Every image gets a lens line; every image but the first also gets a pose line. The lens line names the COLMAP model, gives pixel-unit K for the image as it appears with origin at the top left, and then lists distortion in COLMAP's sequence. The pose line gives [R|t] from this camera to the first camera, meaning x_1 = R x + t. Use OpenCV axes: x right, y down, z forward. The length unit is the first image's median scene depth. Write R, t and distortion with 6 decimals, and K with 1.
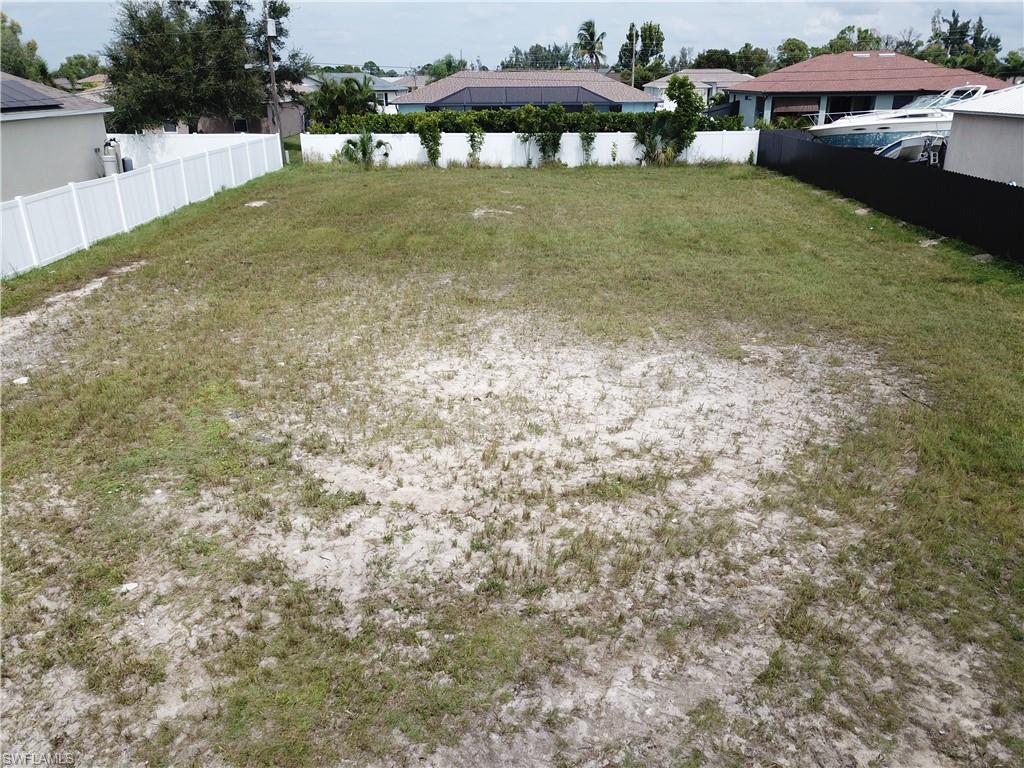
lens RADIAL K [[766.2, 0, 513.9], [0, 766.2, 388.4], [0, 0, 1]] dist [-0.009967, -0.008280]
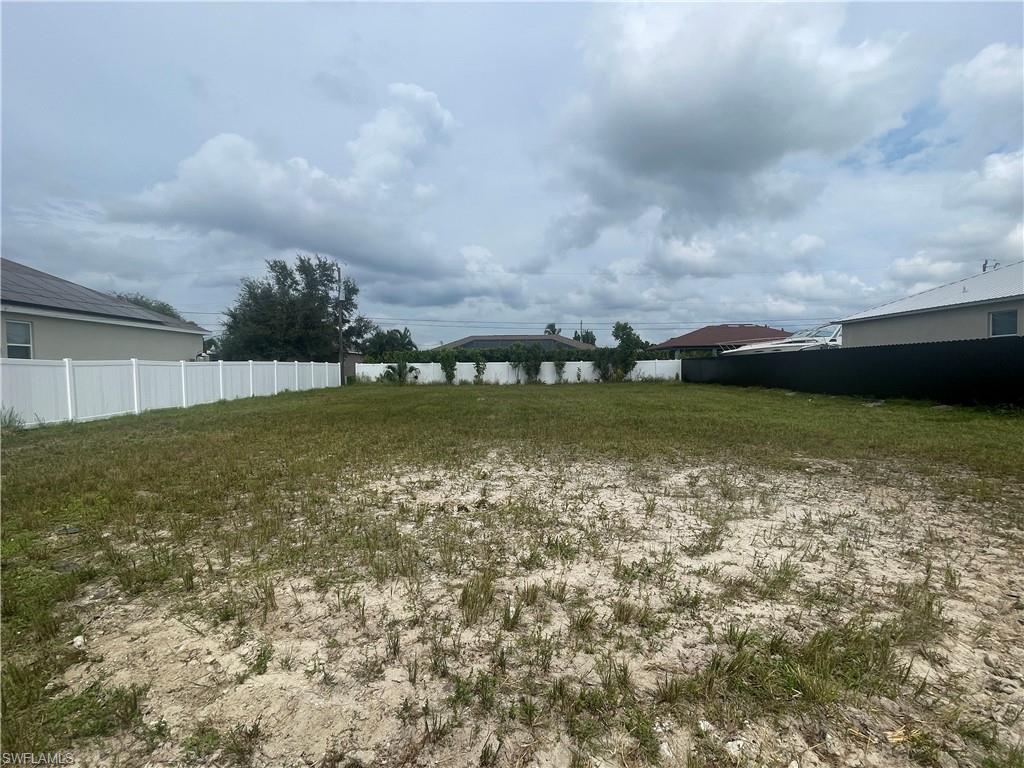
lens RADIAL K [[488.2, 0, 507.6], [0, 488.2, 391.1], [0, 0, 1]] dist [-0.015112, 0.000258]
pose [[0.999986, -0.002332, 0.004794, -0.006157], [0.003808, 0.941728, -0.336353, 0.031722], [-0.003730, 0.336366, 0.941724, 0.303118]]
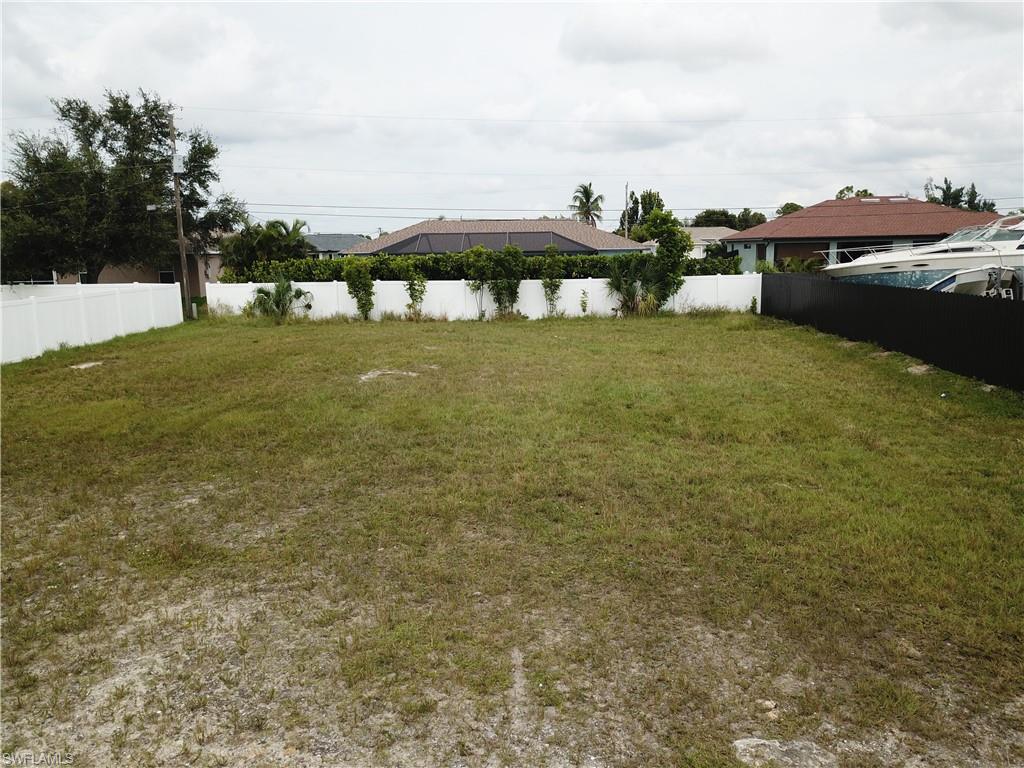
lens RADIAL K [[766.2, 0, 522.6], [0, 766.2, 388.0], [0, 0, 1]] dist [-0.009967, -0.008280]
pose [[0.999933, -0.006590, -0.009465, 0.125041], [0.004511, 0.978763, -0.204945, -0.089010], [0.010615, 0.204889, 0.978728, 0.381631]]
